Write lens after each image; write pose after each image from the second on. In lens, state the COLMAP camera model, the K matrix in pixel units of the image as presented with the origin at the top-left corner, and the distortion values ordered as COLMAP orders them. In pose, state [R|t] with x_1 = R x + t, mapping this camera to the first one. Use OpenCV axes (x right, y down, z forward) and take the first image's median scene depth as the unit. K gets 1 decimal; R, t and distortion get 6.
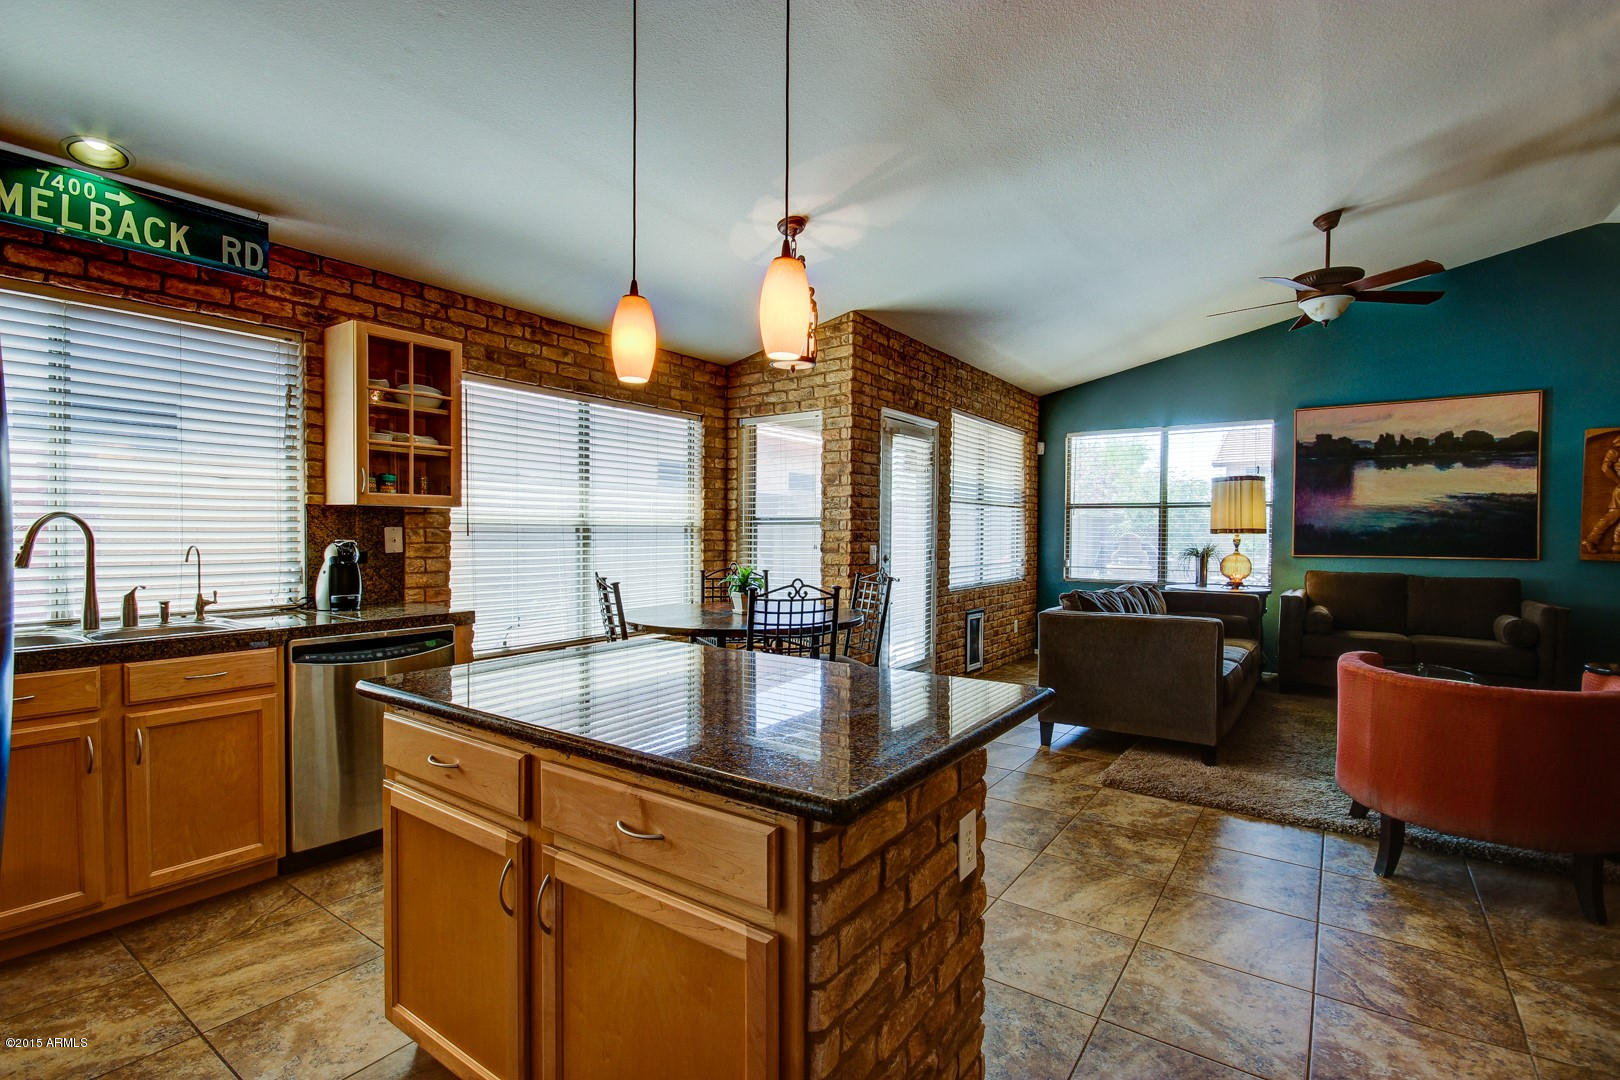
lens RADIAL K [[762.5, 0, 808.5], [0, 762.5, 545.1], [0, 0, 1]] dist [0.000754, -0.000545]
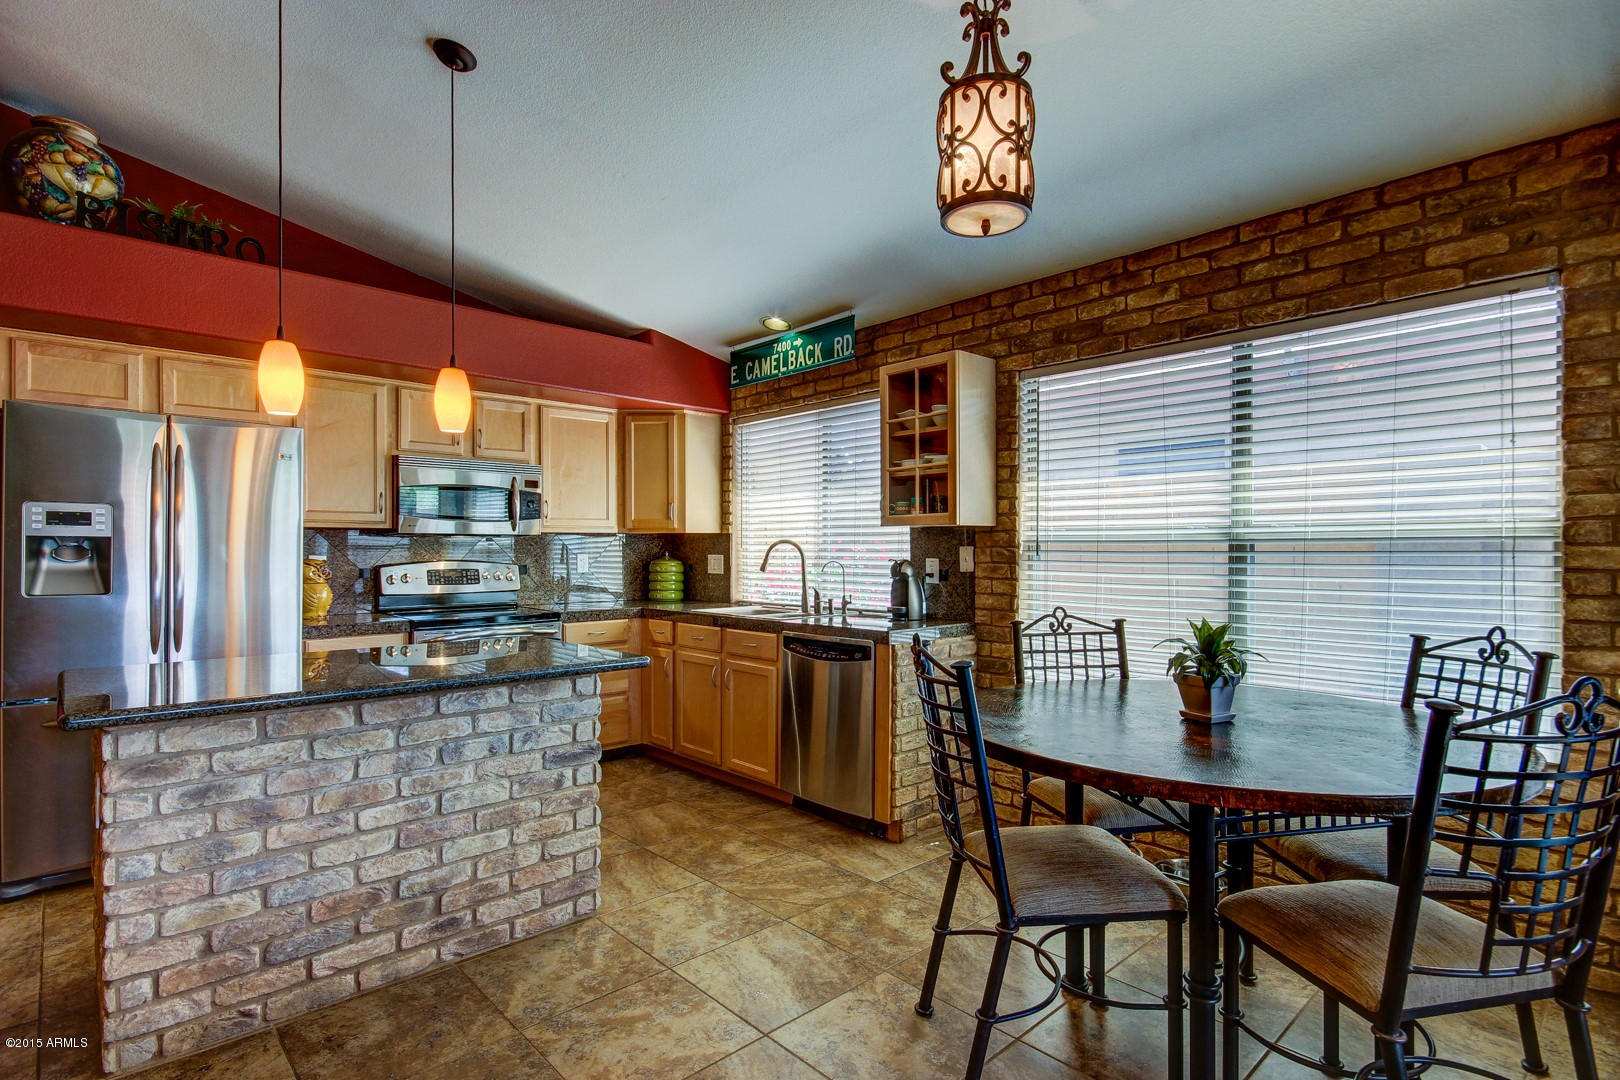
lens RADIAL K [[808.7, 0, 817.0], [0, 808.7, 550.2], [0, 0, 1]] dist [0.000030, 0.000503]
pose [[-0.196570, -0.005239, -0.980476, 0.551129], [-0.017062, 0.999853, -0.001922, -0.013492], [0.980341, 0.016351, -0.196630, 1.024692]]
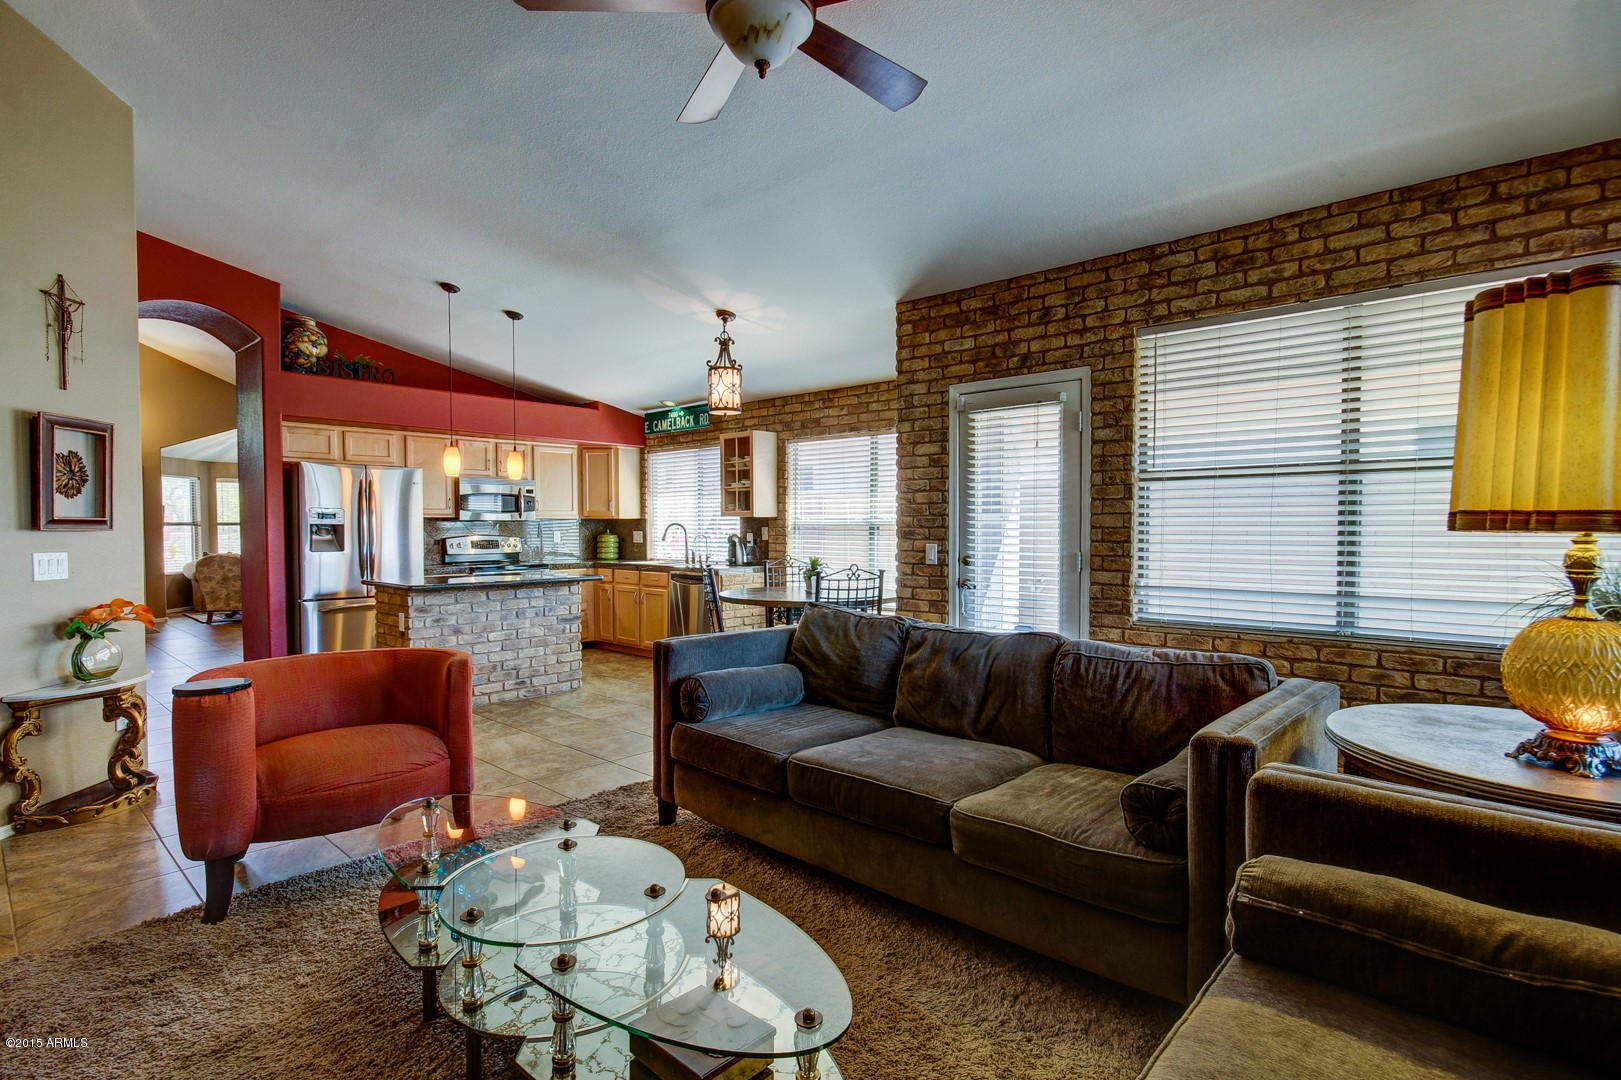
lens RADIAL K [[763.0, 0, 810.1], [0, 763.0, 550.7], [0, 0, 1]] dist [0.000754, -0.000545]
pose [[-0.116973, 0.027387, -0.992757, 1.419640], [-0.014816, 0.999460, 0.029318, -0.022489], [0.993025, 0.018138, -0.116505, 1.358373]]
